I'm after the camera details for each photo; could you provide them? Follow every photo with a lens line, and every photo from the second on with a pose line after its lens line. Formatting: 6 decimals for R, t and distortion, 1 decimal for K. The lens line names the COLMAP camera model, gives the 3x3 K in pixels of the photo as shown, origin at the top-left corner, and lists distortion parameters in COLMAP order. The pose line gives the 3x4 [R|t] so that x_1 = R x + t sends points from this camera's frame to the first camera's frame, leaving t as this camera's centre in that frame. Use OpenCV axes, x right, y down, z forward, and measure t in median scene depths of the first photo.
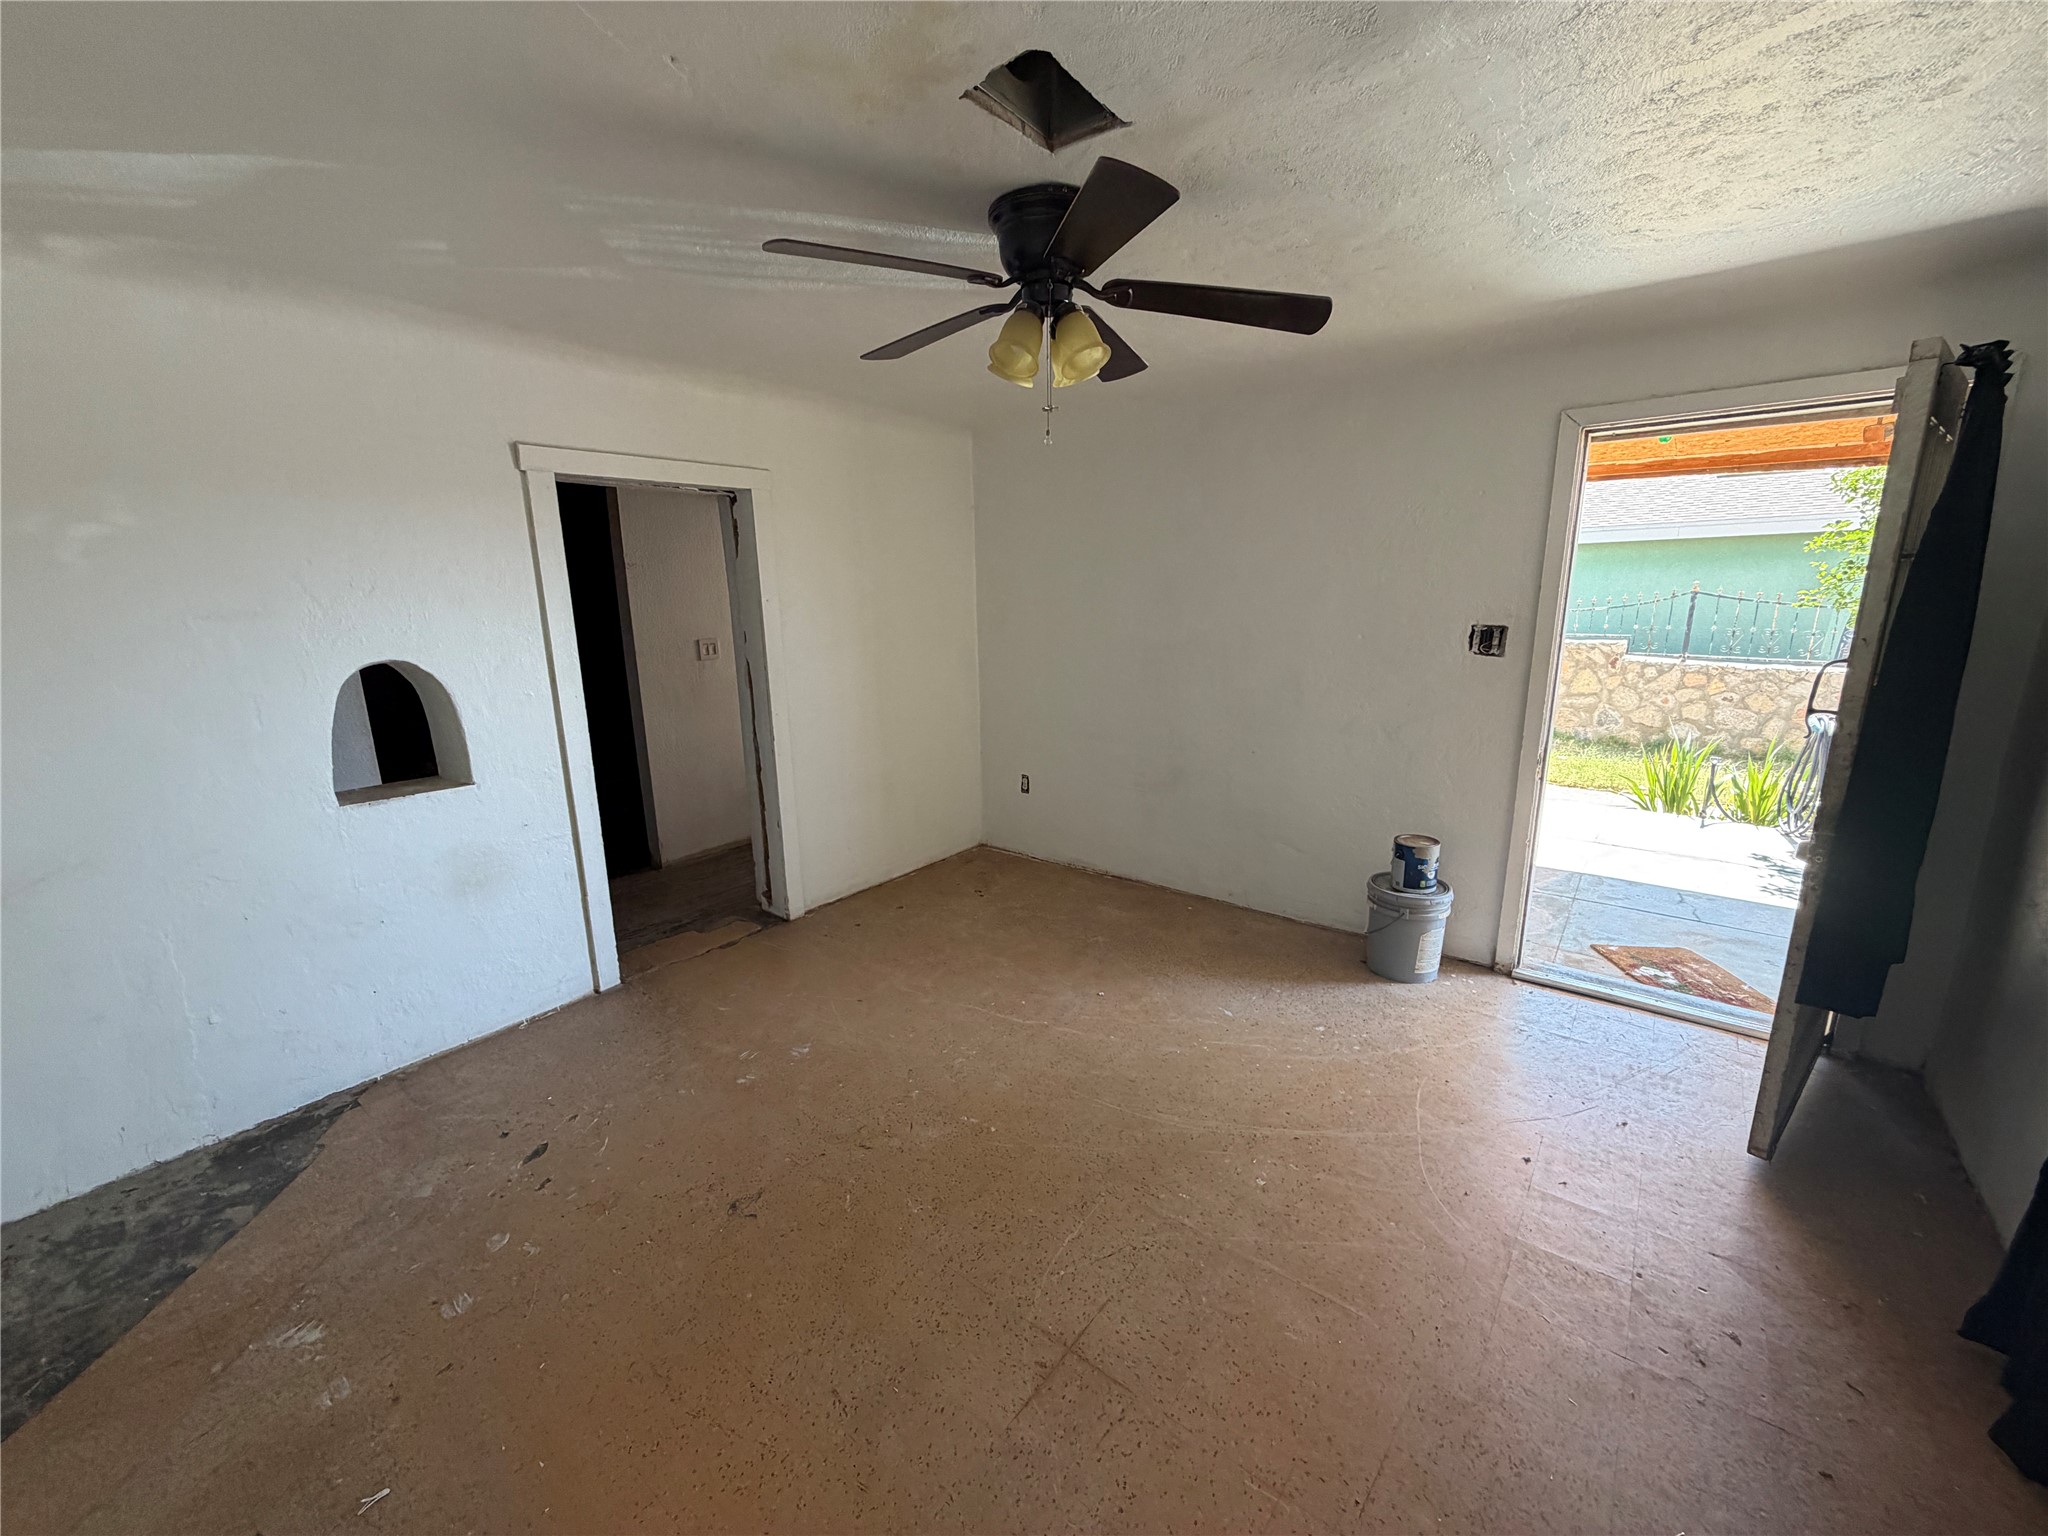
lens RADIAL K [[814.4, 0, 1020.1], [0, 814.4, 773.8], [0, 0, 1]] dist [0.000313, 0.000171]
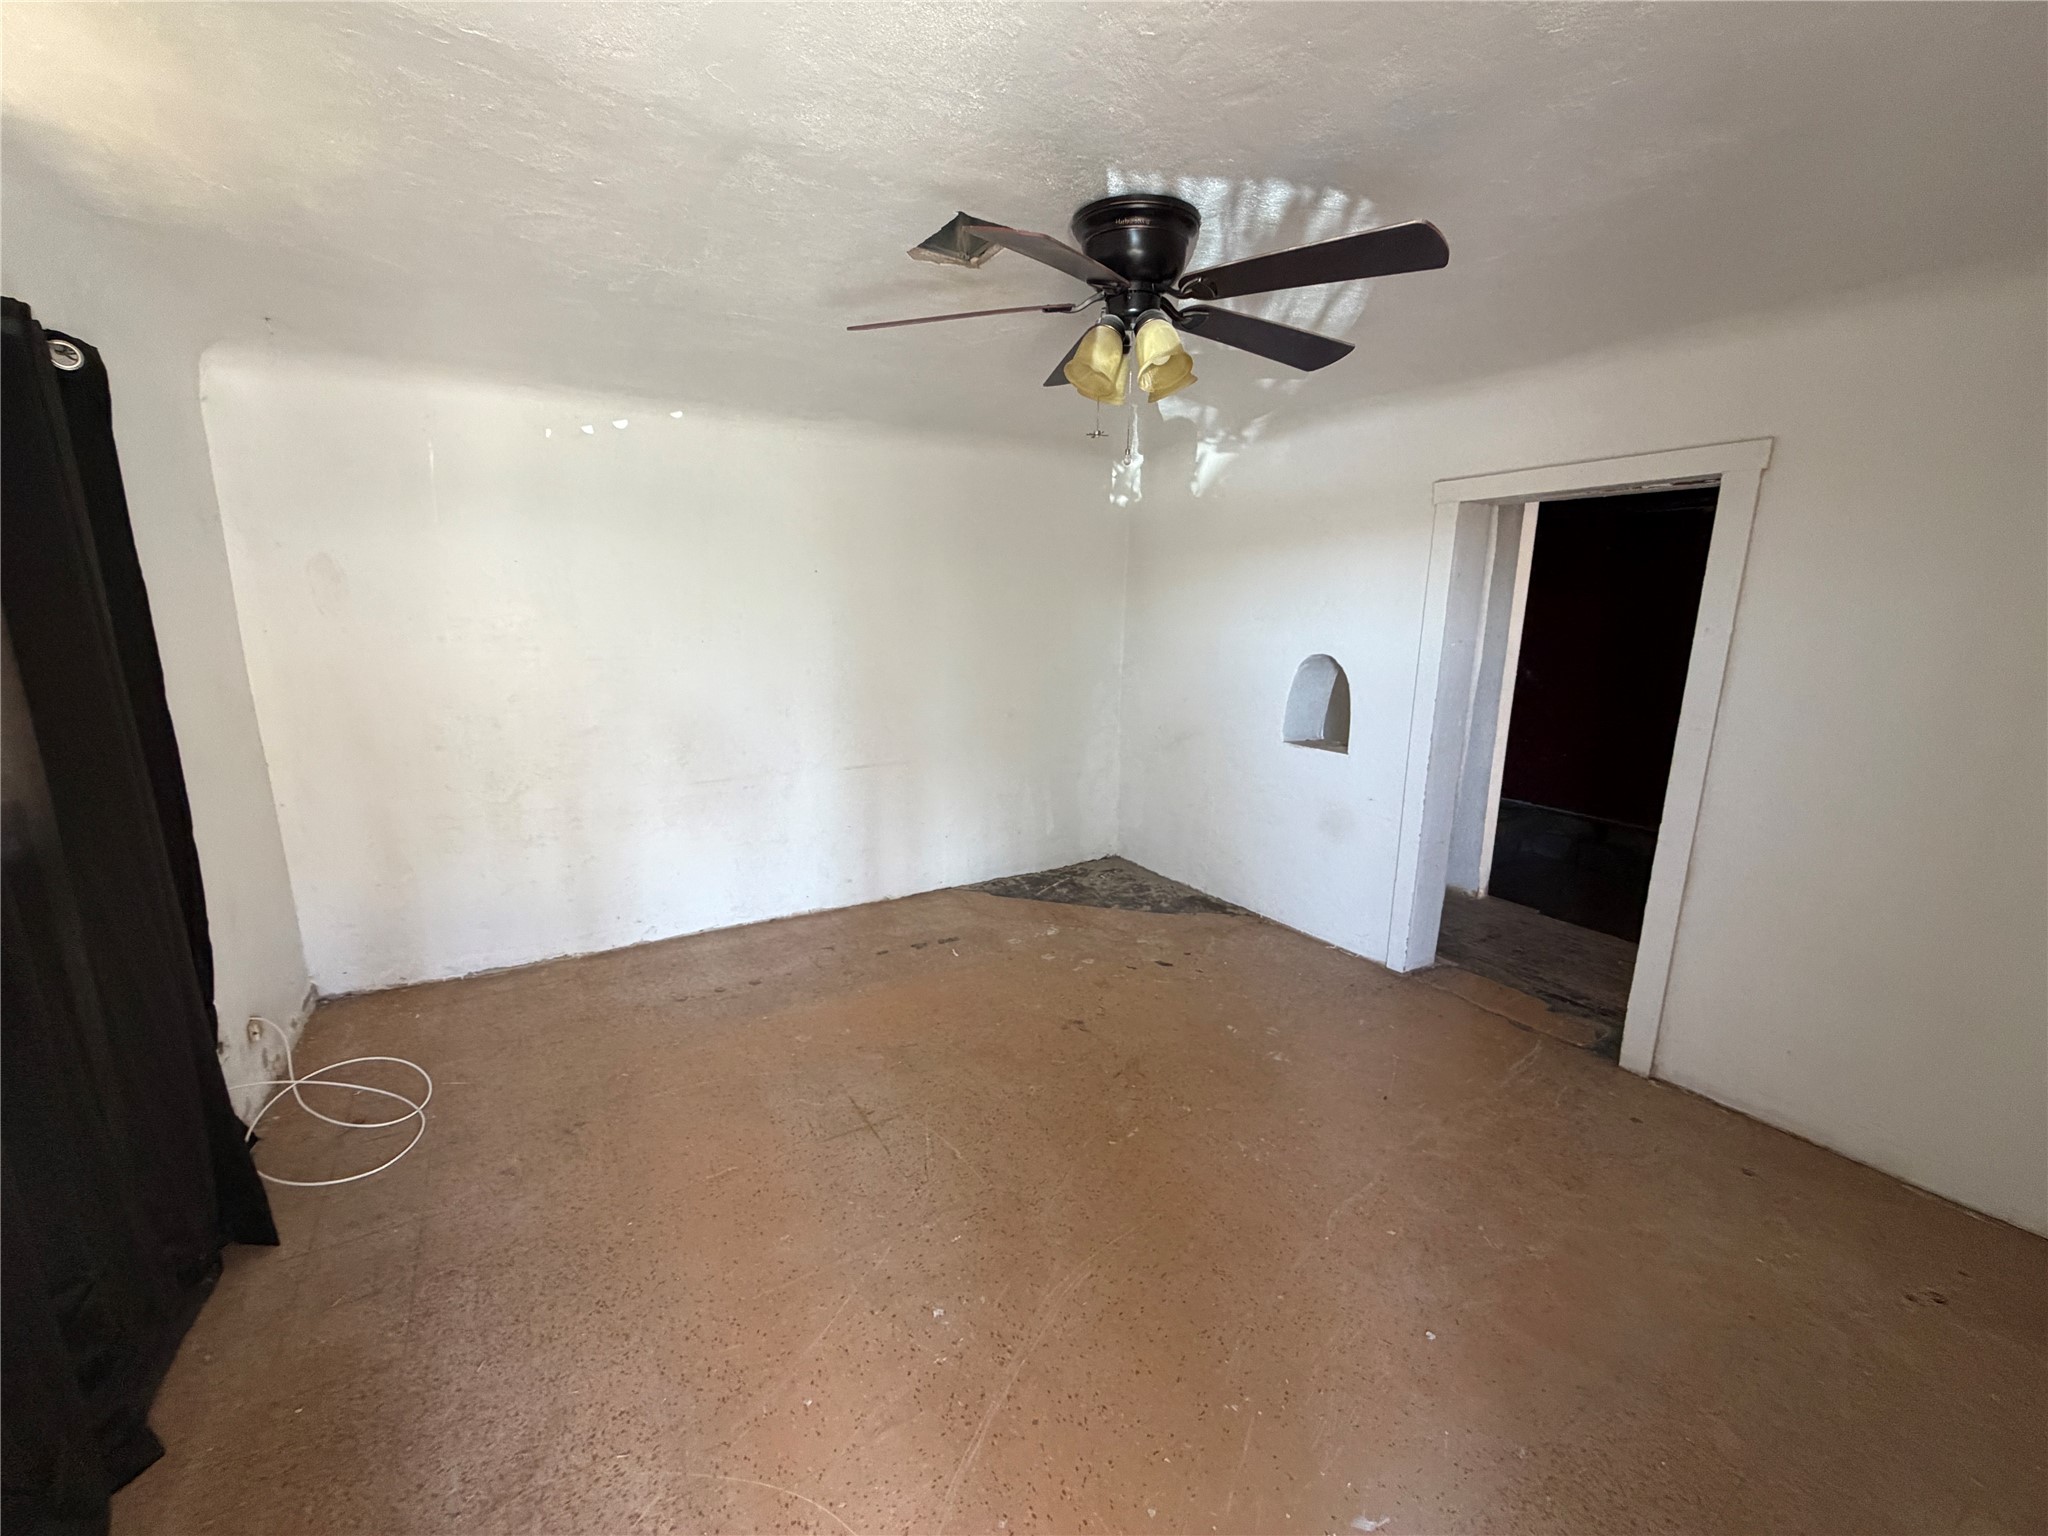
lens RADIAL K [[814.4, 0, 1020.1], [0, 814.4, 773.8], [0, 0, 1]] dist [0.000313, 0.000171]
pose [[-0.334566, 0.208032, -0.919124, 0.758218], [-0.213968, 0.933087, 0.289078, -0.236102], [0.917760, 0.293379, -0.267667, 0.927319]]
